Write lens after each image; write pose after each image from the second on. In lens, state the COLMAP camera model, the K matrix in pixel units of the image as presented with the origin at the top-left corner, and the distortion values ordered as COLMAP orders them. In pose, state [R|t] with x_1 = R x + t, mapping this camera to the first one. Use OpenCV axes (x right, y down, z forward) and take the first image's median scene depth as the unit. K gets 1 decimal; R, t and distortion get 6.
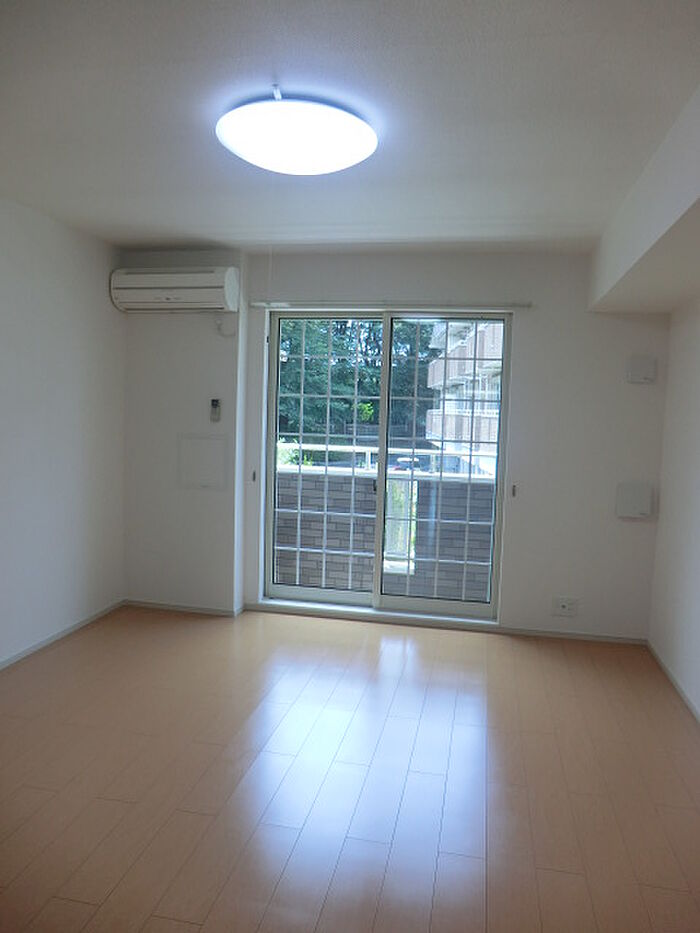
lens RADIAL K [[676.6, 0, 357.0], [0, 676.6, 467.2], [0, 0, 1]] dist [-0.063322, 0.017335]
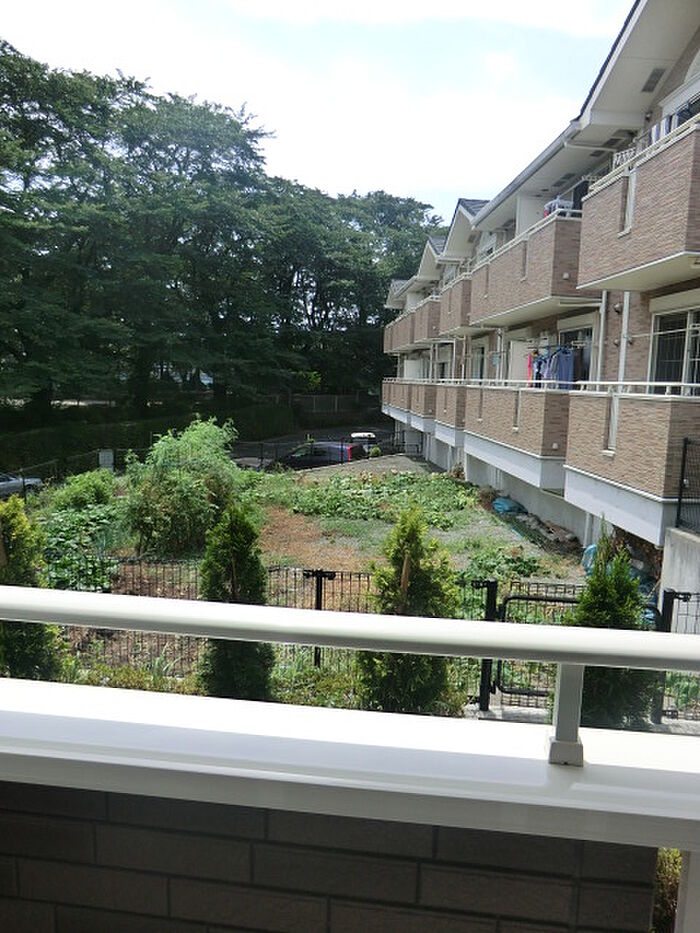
lens RADIAL K [[676.6, 0, 351.3], [0, 676.6, 466.1], [0, 0, 1]] dist [-0.063322, 0.017335]
pose [[0.997122, -0.005496, 0.075615, -0.052157], [0.002014, 0.998938, 0.046039, -0.077498], [-0.075788, -0.045754, 0.996074, 0.852947]]
